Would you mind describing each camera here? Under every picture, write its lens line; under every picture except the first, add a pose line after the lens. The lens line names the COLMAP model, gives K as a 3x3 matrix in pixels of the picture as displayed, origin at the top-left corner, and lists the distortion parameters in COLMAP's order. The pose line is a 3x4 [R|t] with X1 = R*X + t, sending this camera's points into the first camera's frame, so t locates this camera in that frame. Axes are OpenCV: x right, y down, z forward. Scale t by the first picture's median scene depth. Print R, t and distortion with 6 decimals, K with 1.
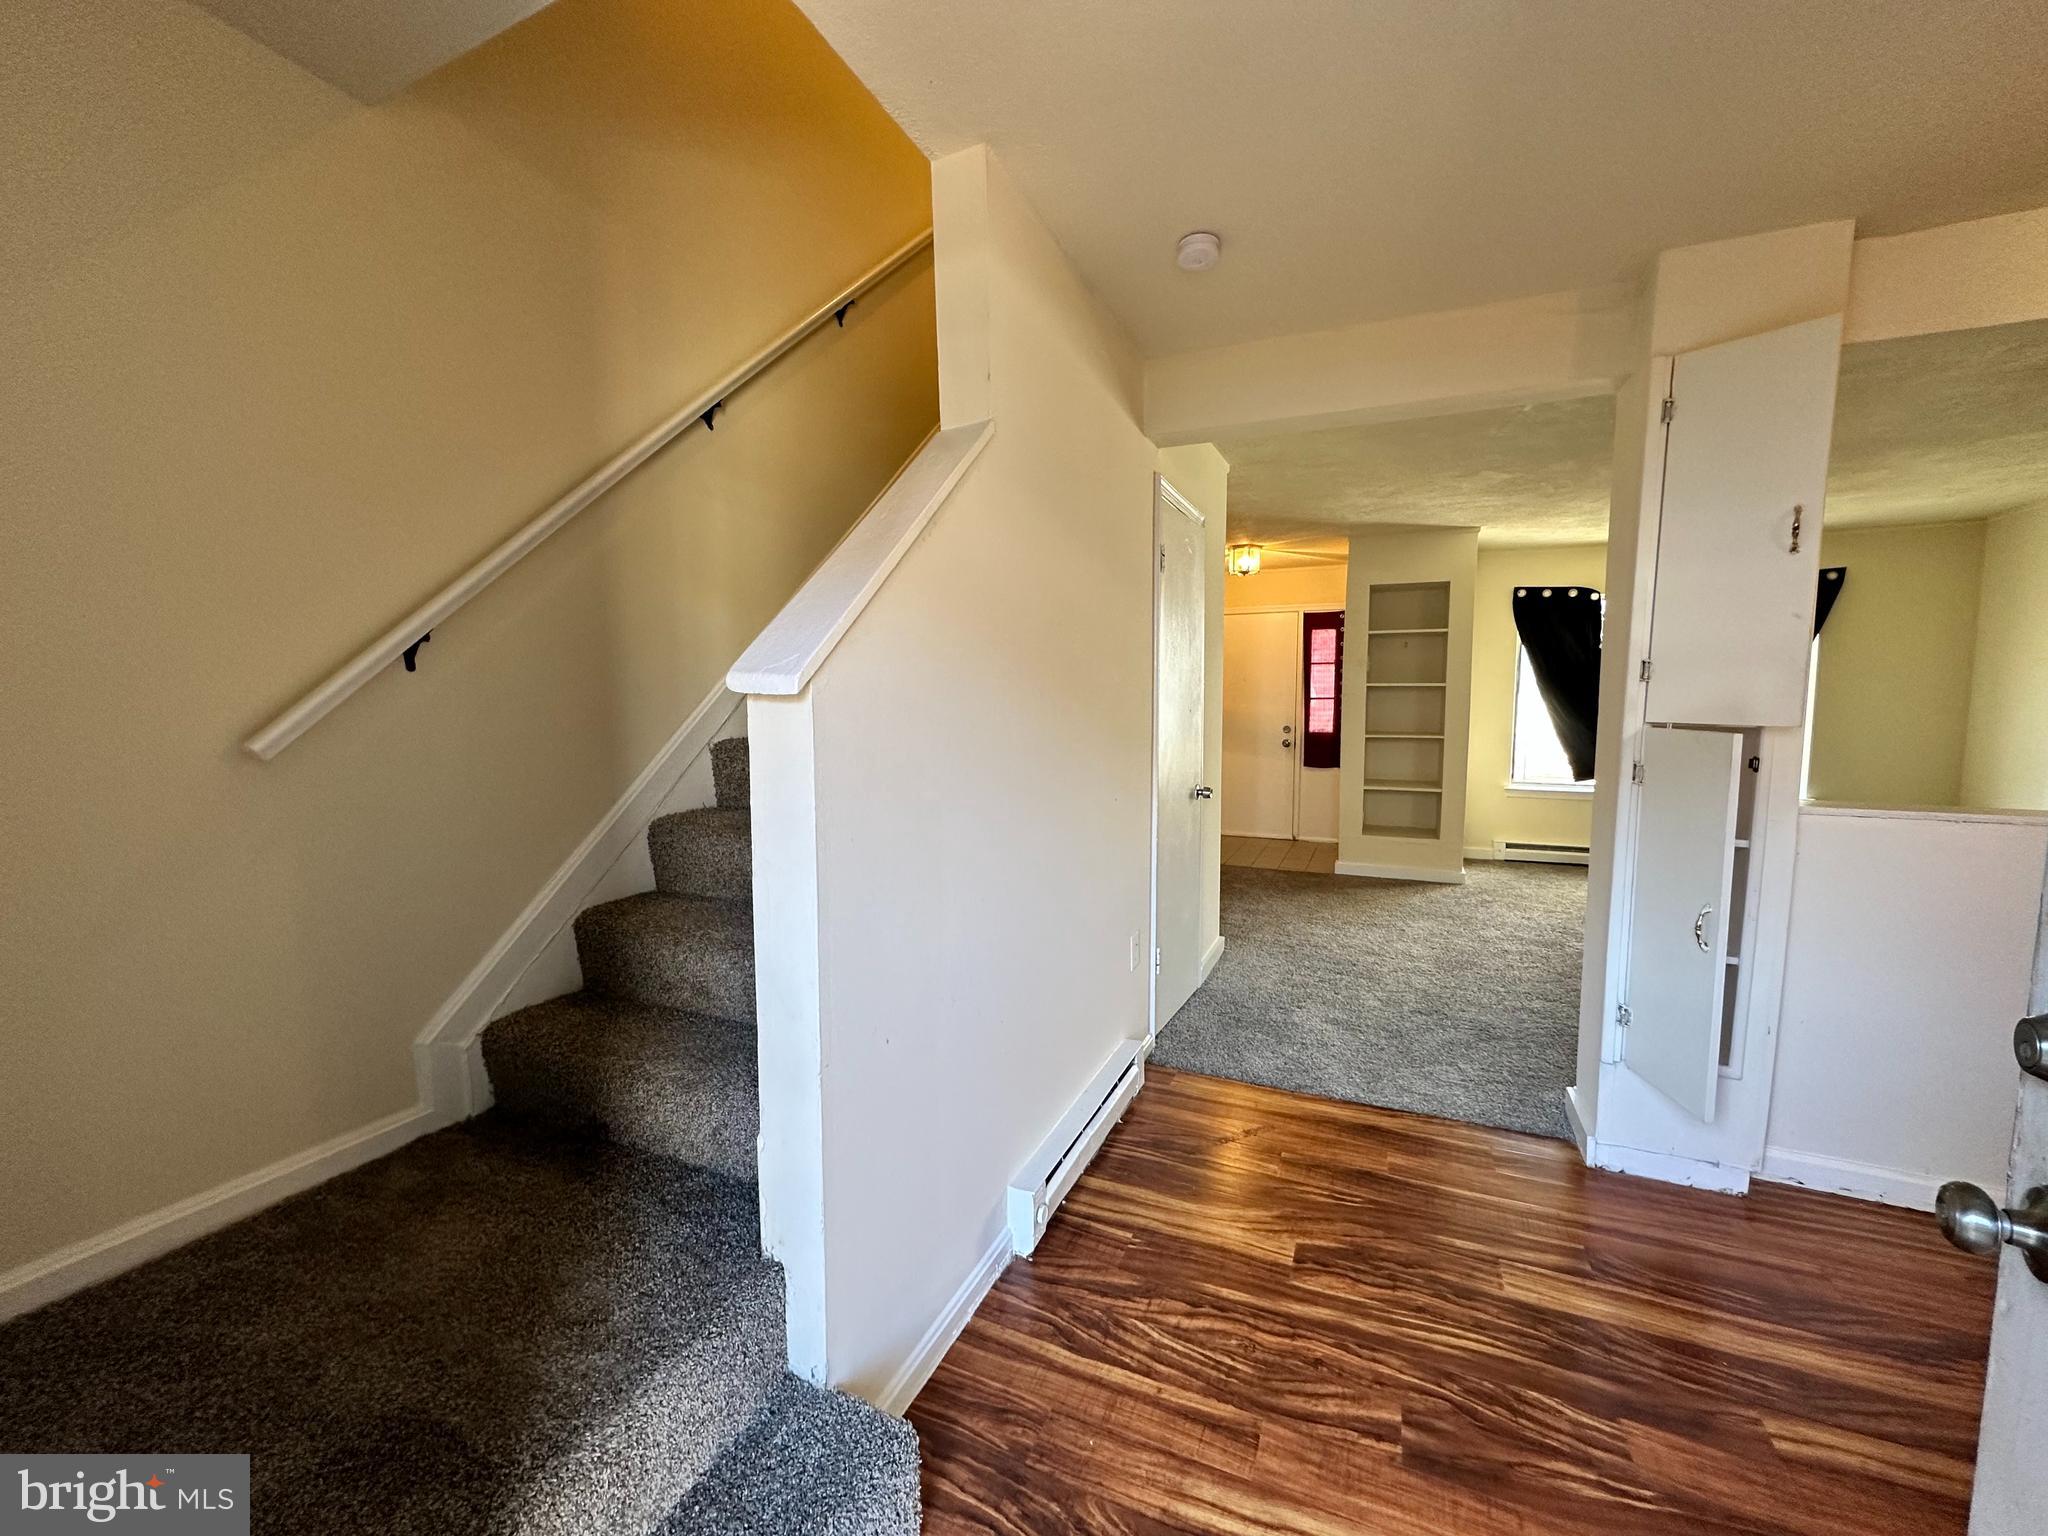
lens RADIAL K [[815.5, 0, 1025.0], [0, 815.5, 775.4], [0, 0, 1]] dist [-0.003735, 0.000765]
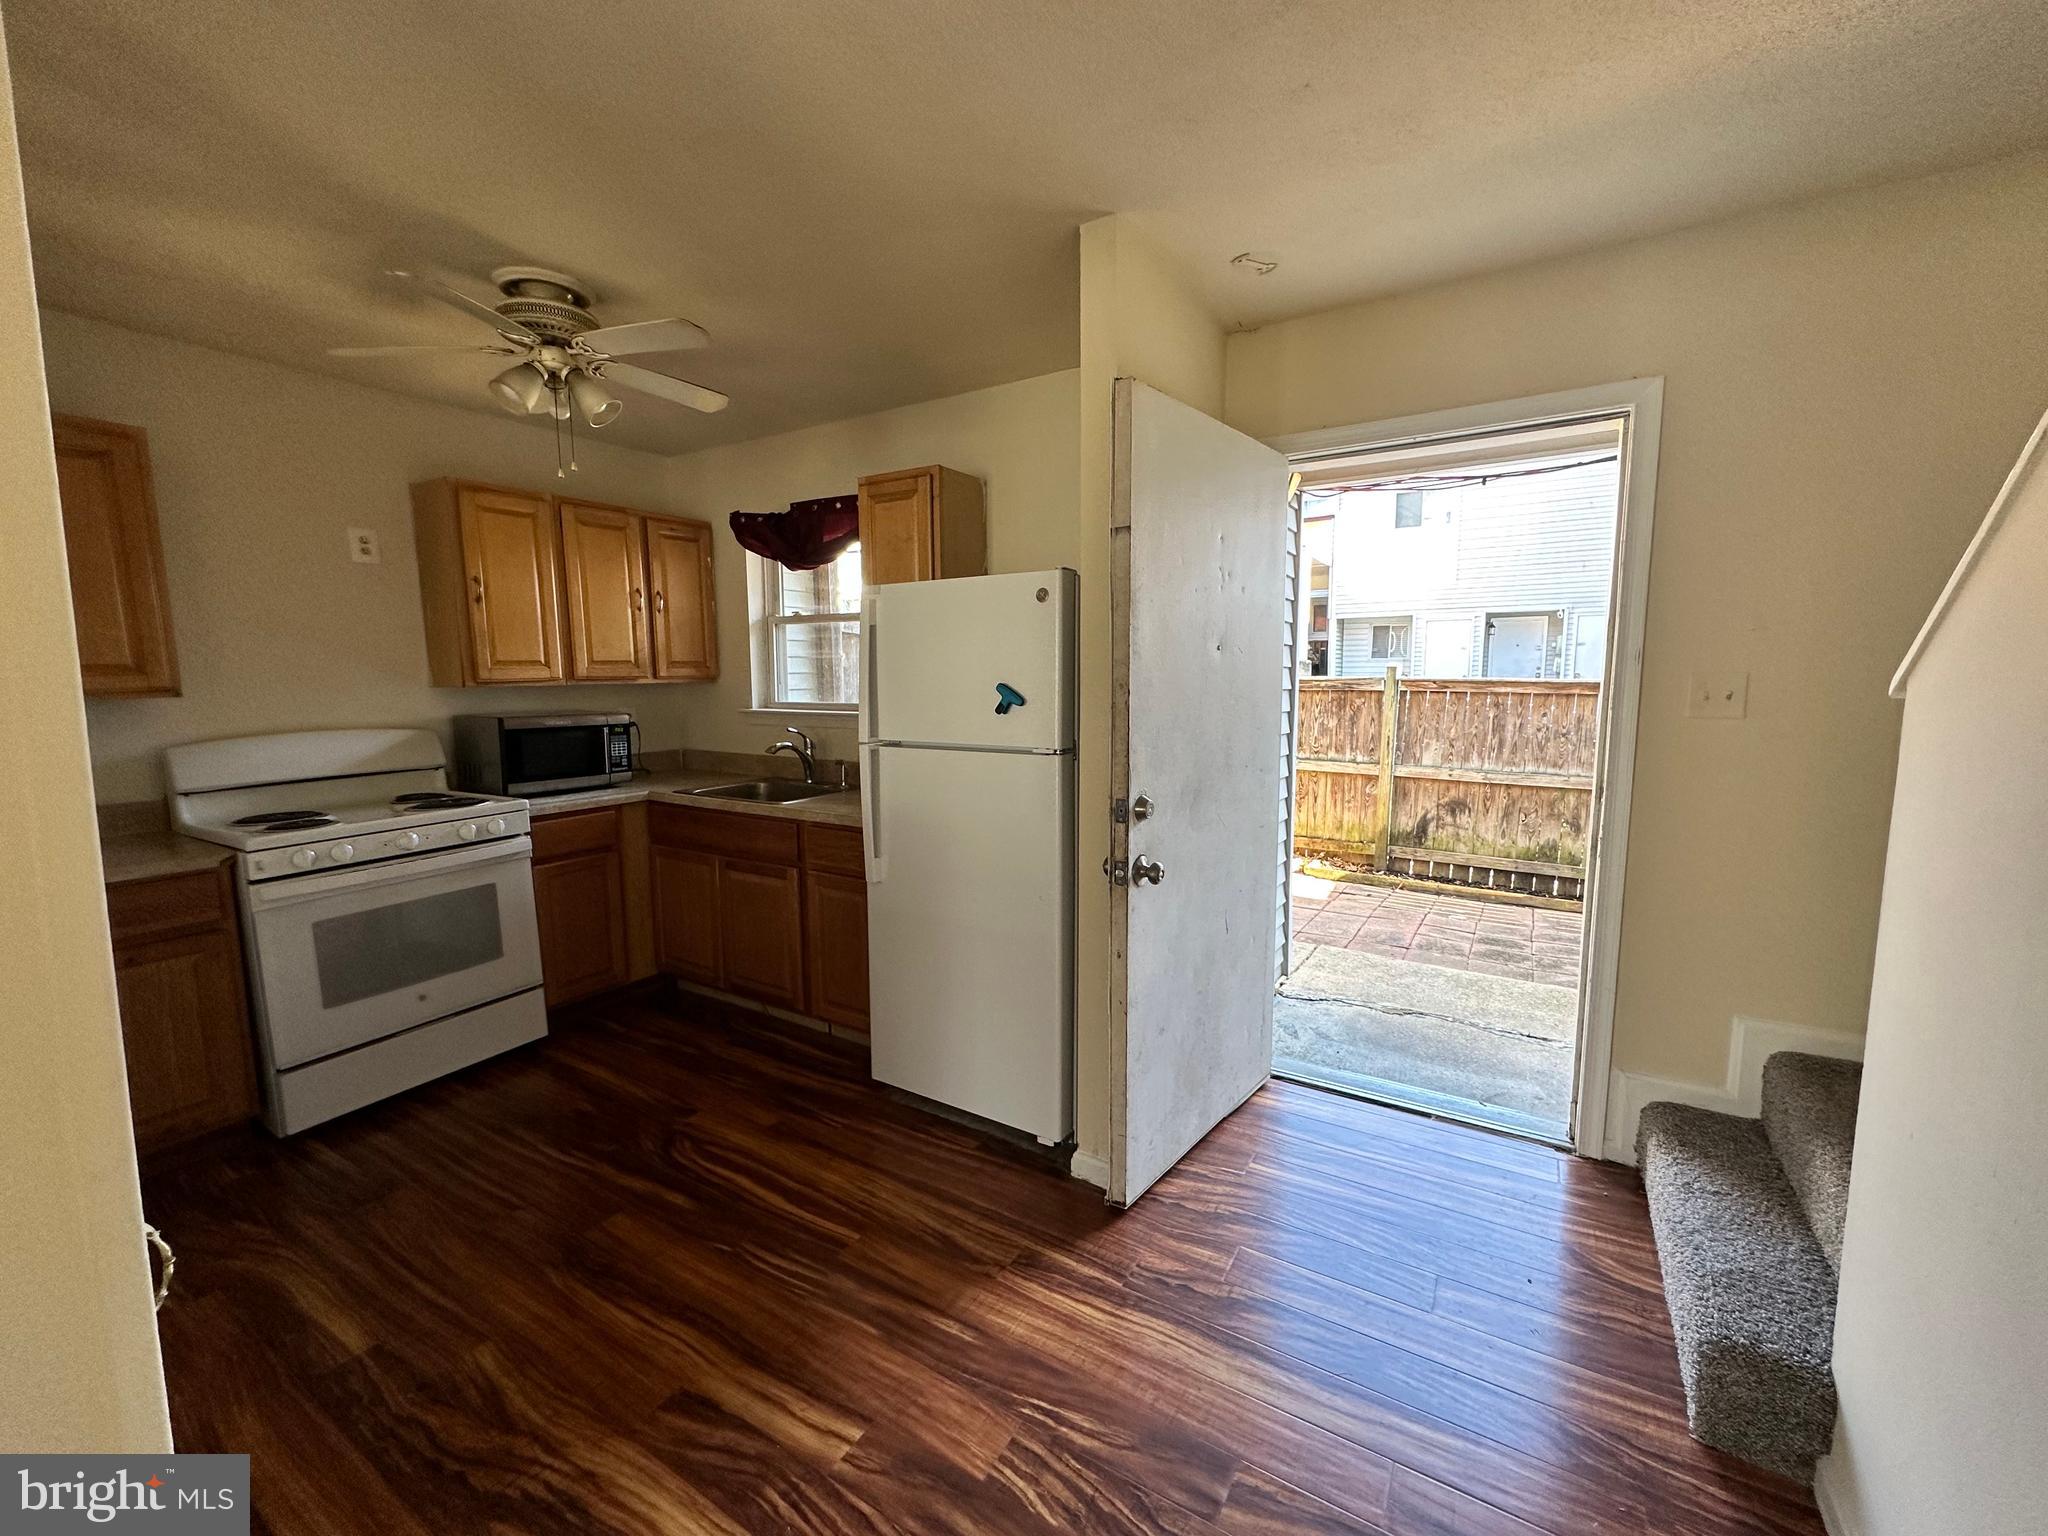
lens RADIAL K [[815.5, 0, 1026.2], [0, 815.5, 770.8], [0, 0, 1]] dist [-0.003735, 0.000765]
pose [[-0.992082, -0.007061, 0.125393, 0.472165], [0.019605, 0.977473, 0.210149, -0.166321], [-0.124052, 0.210943, -0.969595, 1.429443]]
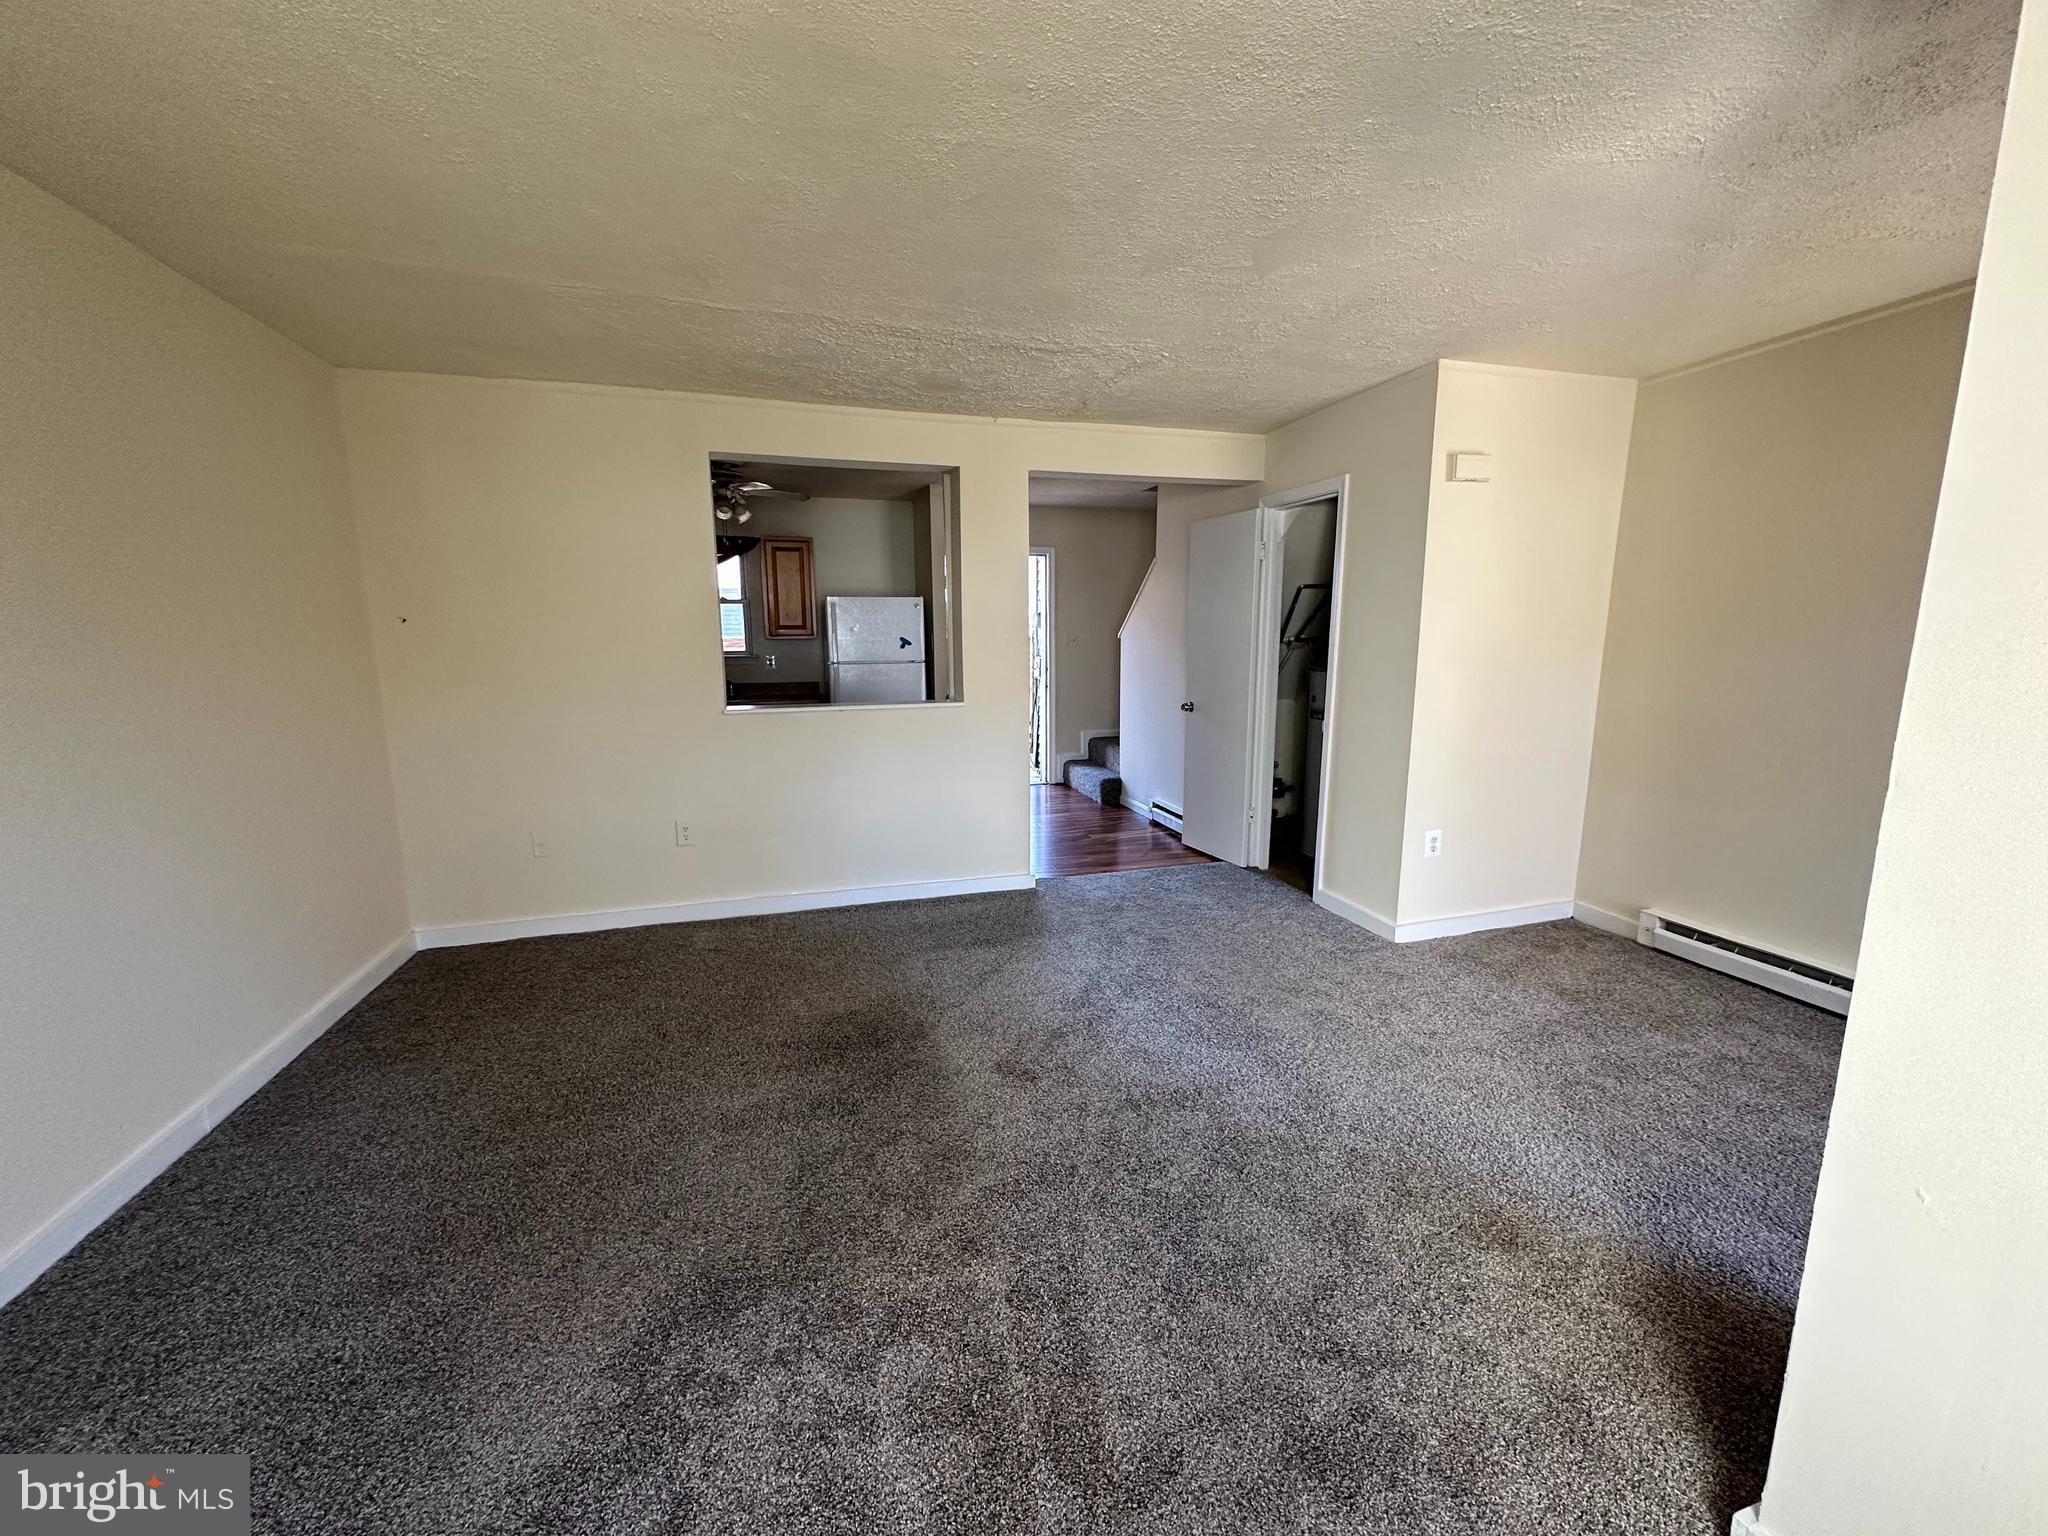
lens RADIAL K [[815.5, 0, 1026.2], [0, 815.5, 766.9], [0, 0, 1]] dist [-0.003735, 0.000765]
pose [[-0.756971, 0.114840, -0.643278, 2.493972], [-0.053273, 0.970313, 0.235912, -0.339227], [0.651273, 0.212848, -0.728381, 3.108016]]
